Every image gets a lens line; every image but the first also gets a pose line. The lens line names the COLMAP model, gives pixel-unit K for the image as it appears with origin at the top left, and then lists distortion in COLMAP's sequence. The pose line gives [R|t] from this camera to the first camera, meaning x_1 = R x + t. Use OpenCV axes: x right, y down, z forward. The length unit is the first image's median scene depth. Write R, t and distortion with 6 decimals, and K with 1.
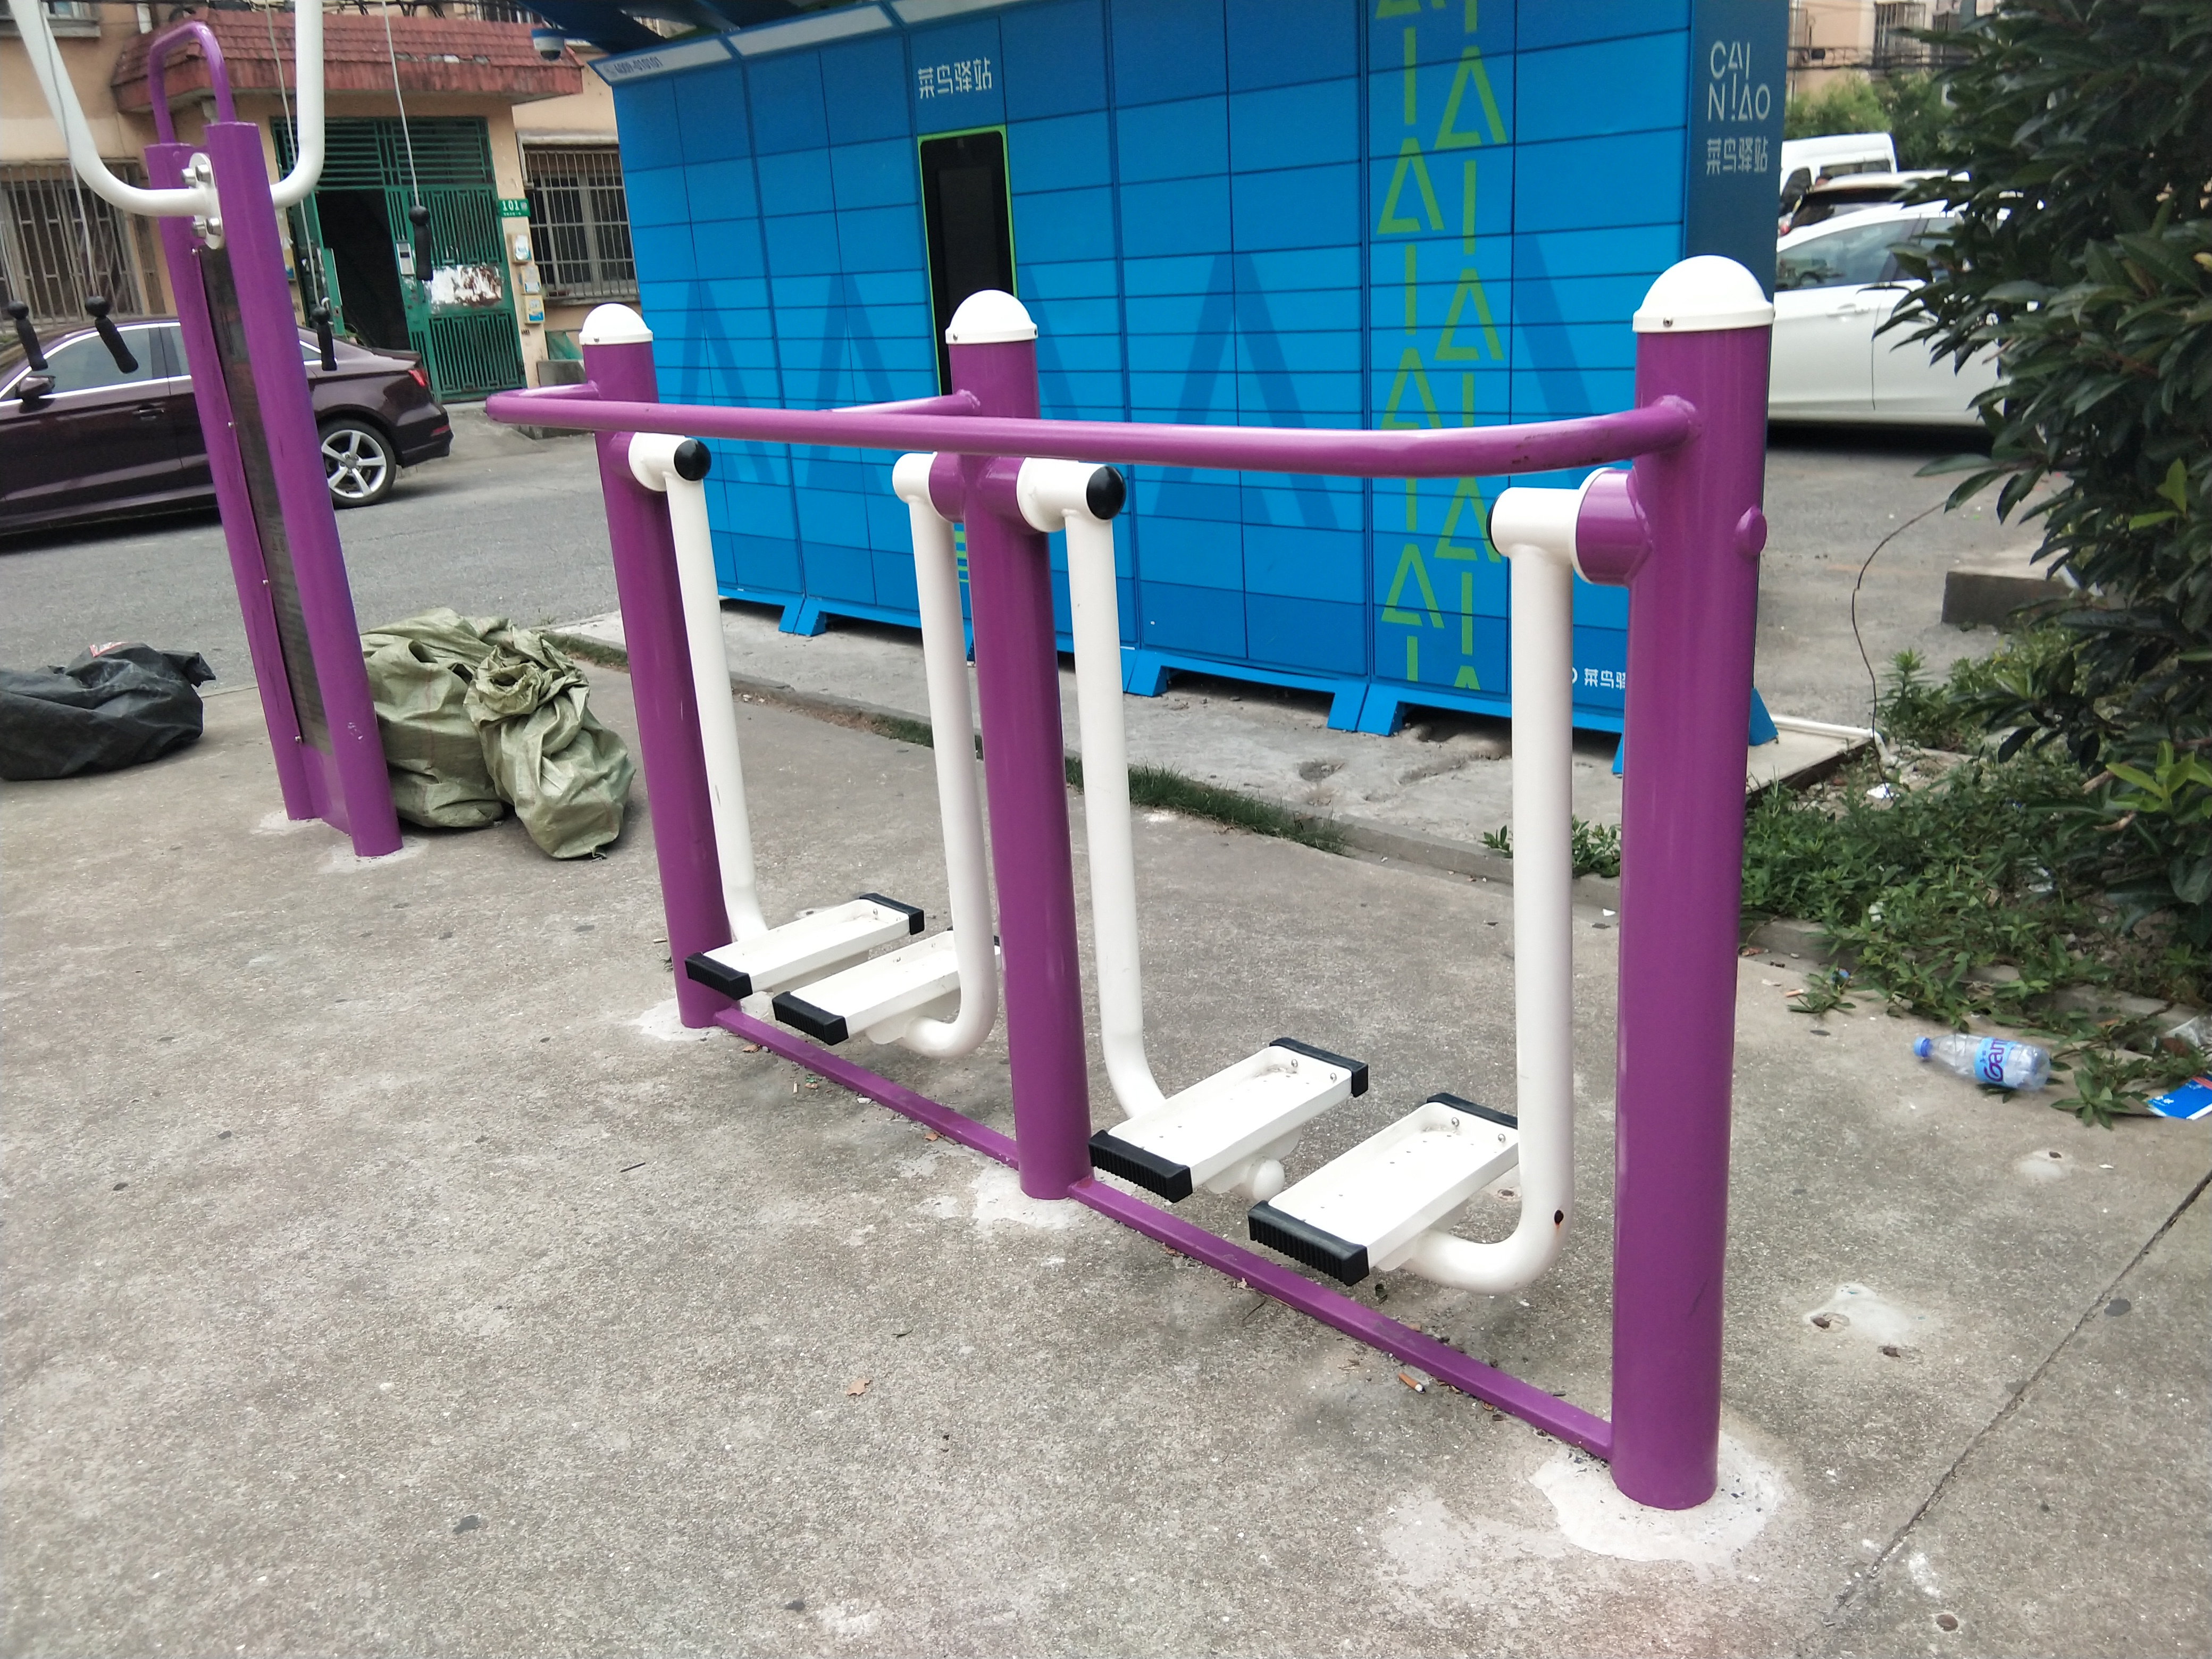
lens RADIAL K [[1777.6, 0, 1077.1], [0, 1777.6, 783.0], [0, 0, 1]] dist [0.076884, -0.126233]
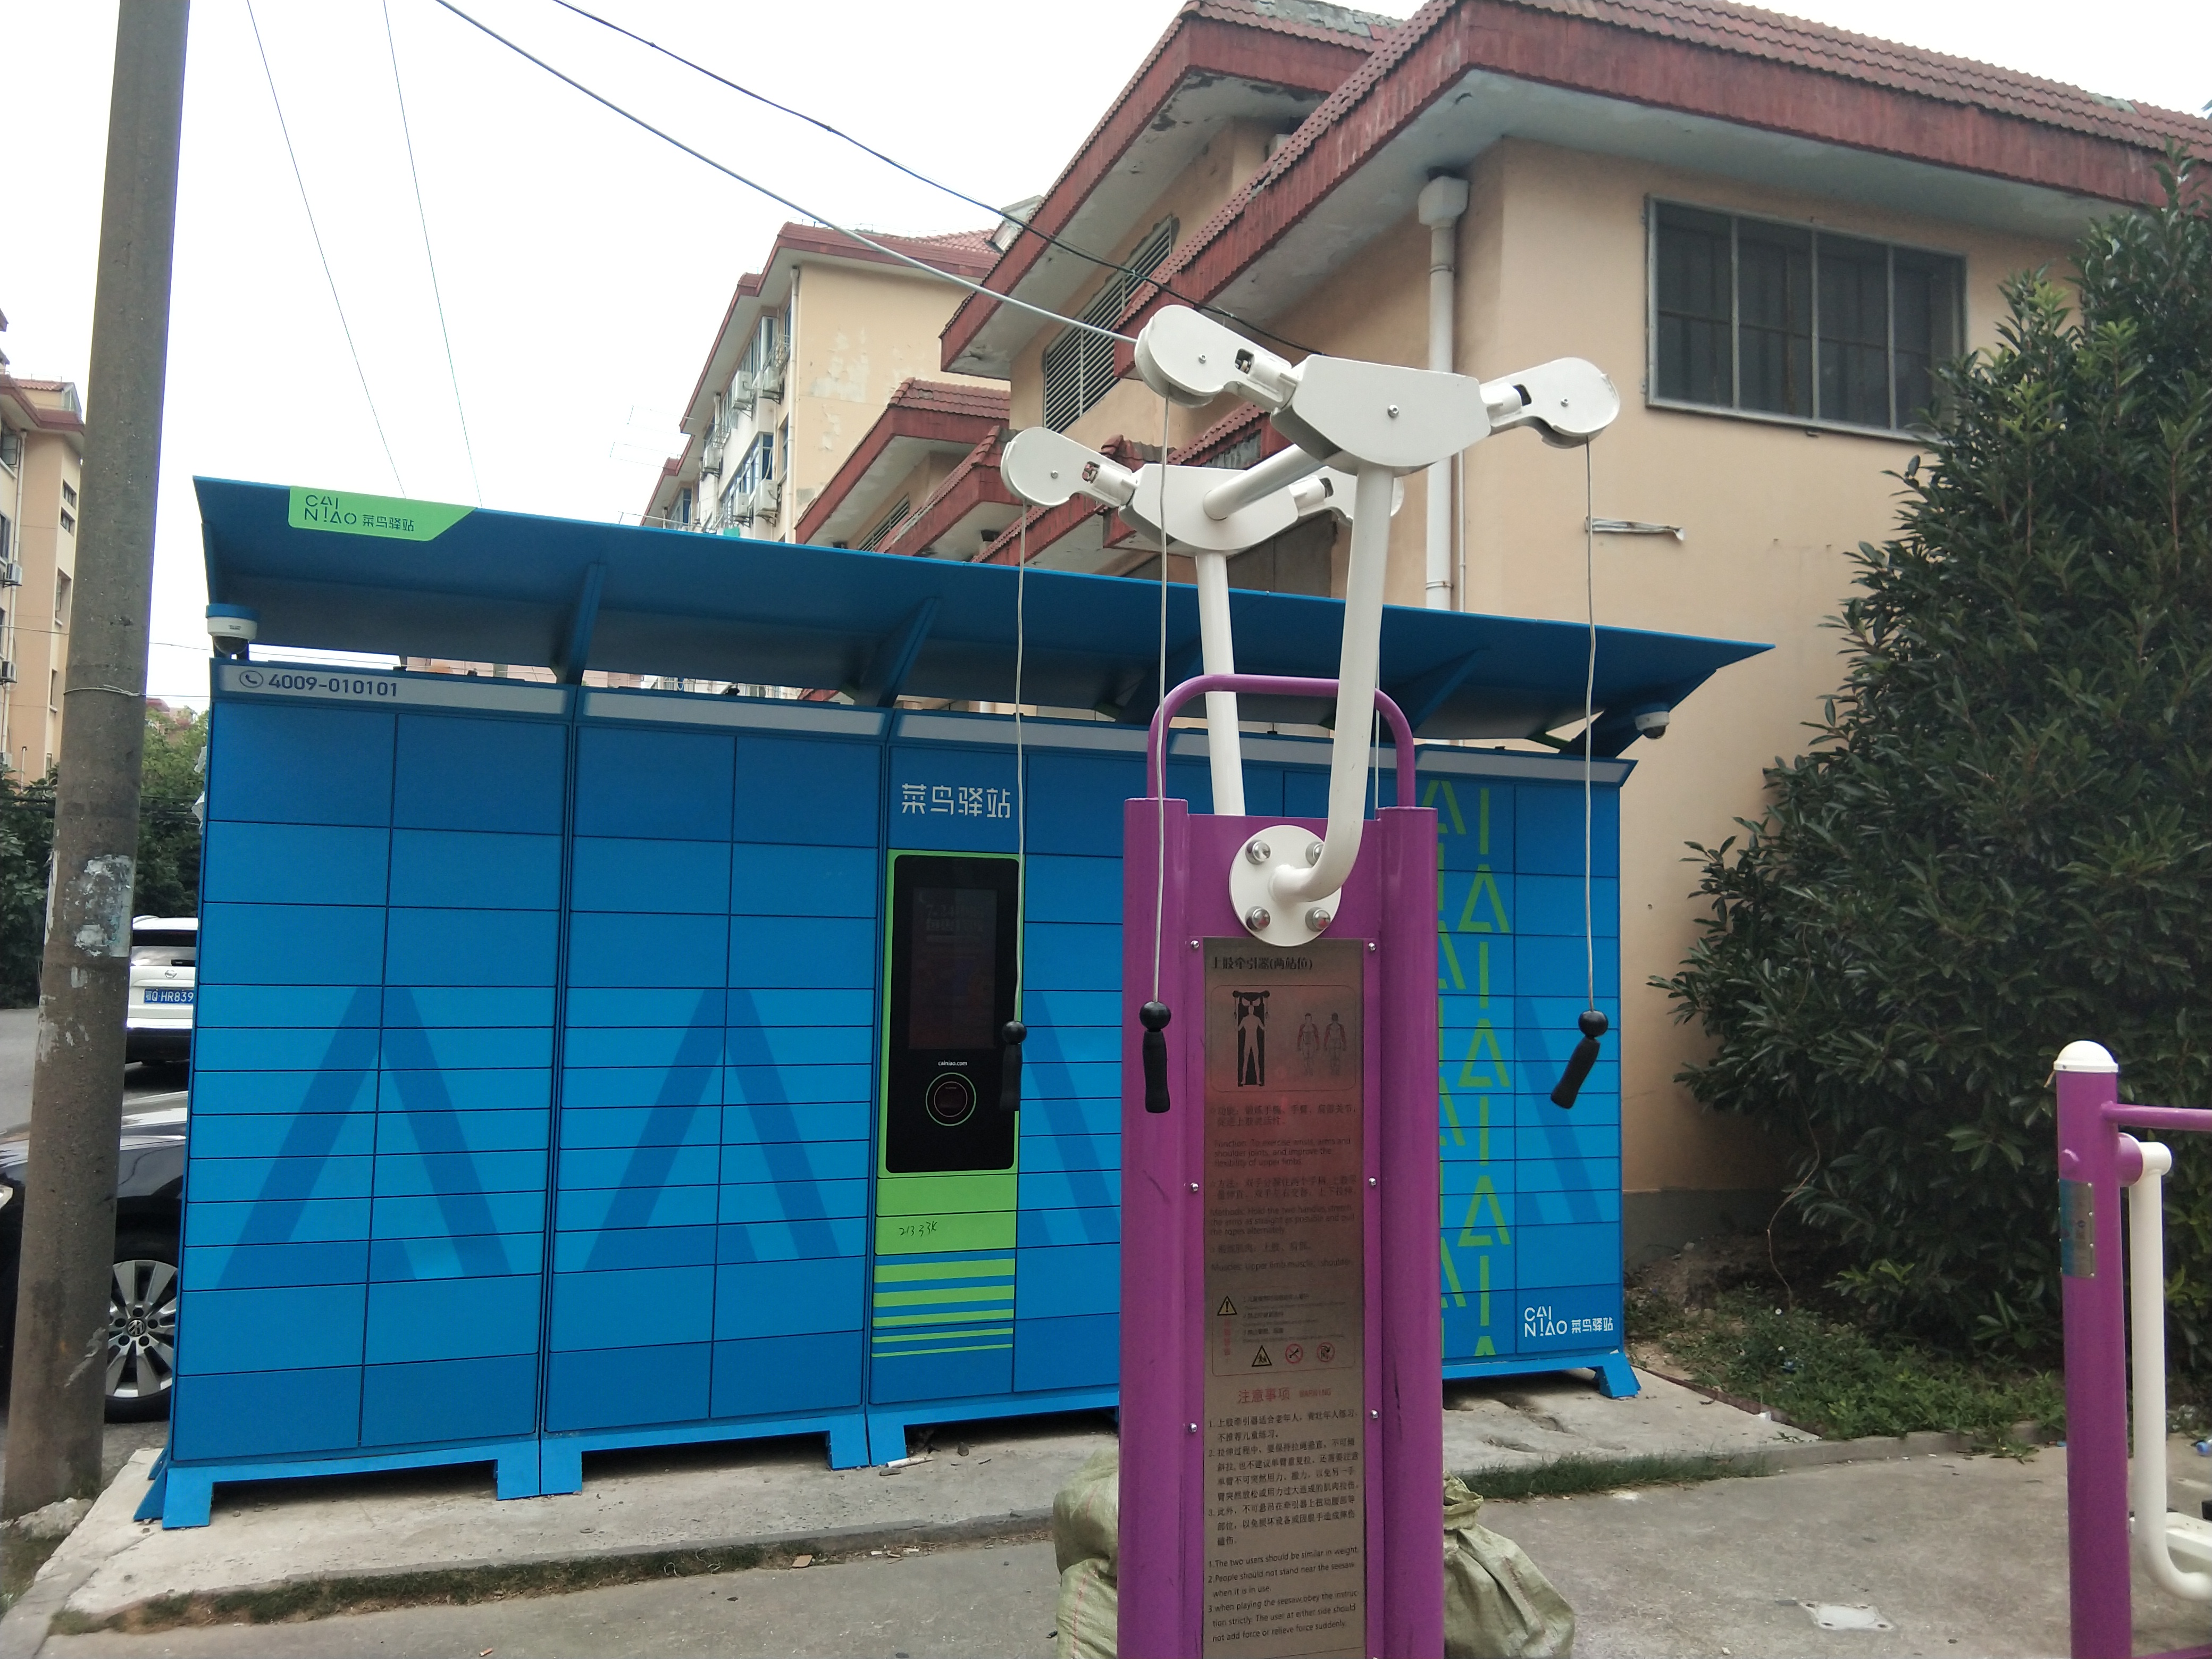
lens RADIAL K [[1777.6, 0, 1077.1], [0, 1777.6, 783.0], [0, 0, 1]] dist [0.076884, -0.126233]
pose [[0.392043, 0.155182, 0.906764, -1.059872], [0.223283, 0.940145, -0.257432, -0.167817], [-0.892439, 0.303390, 0.333928, 0.729705]]
